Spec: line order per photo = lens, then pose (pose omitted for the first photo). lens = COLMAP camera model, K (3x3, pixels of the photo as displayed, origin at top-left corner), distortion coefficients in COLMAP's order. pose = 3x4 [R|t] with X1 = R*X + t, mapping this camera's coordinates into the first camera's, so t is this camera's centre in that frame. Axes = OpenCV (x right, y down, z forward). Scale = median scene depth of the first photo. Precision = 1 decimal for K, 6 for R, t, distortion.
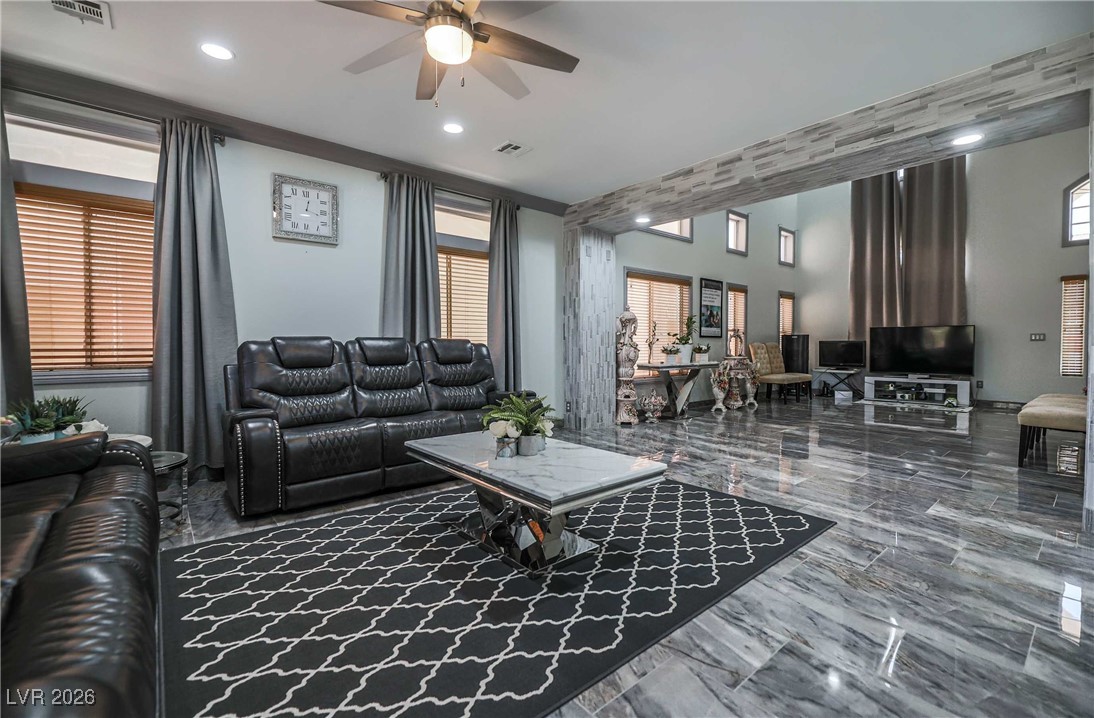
lens RADIAL K [[471.2, 0, 550.6], [0, 471.2, 355.4], [0, 0, 1]] dist [-0.002333, -0.000689]
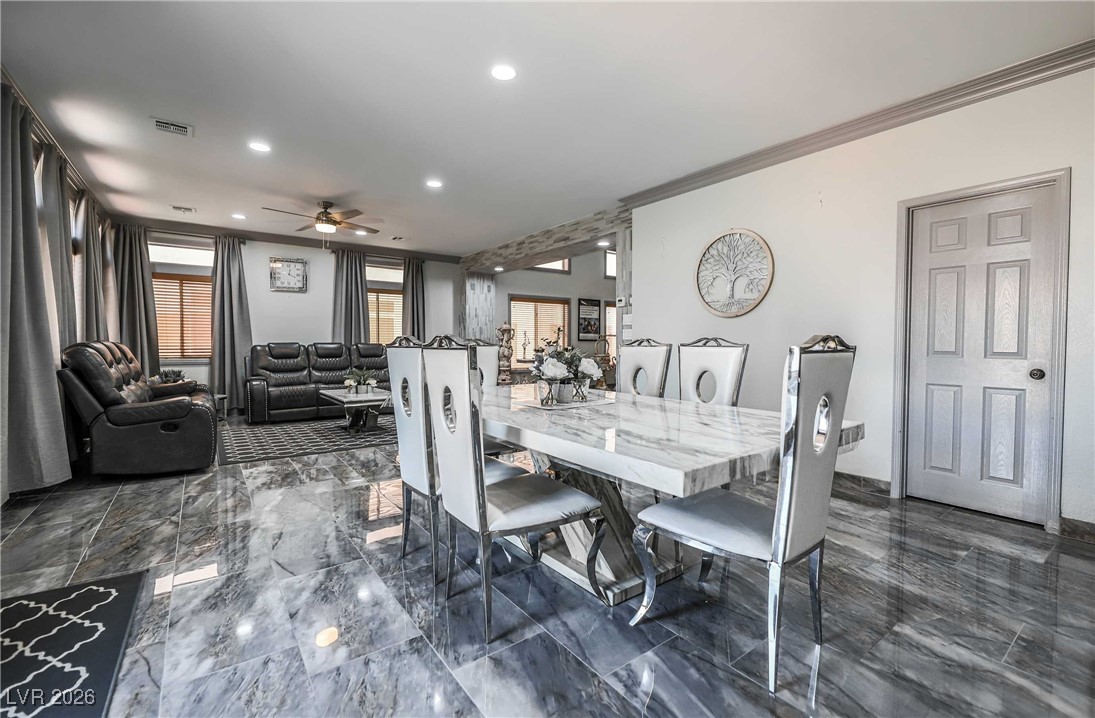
lens RADIAL K [[457.6, 0, 539.0], [0, 457.6, 355.8], [0, 0, 1]] dist [-0.000765, -0.000576]
pose [[0.997798, 0.003828, -0.066214, 0.633060], [-0.003639, 0.999989, 0.002980, 0.005051], [0.066225, -0.002733, 0.997801, -0.795205]]
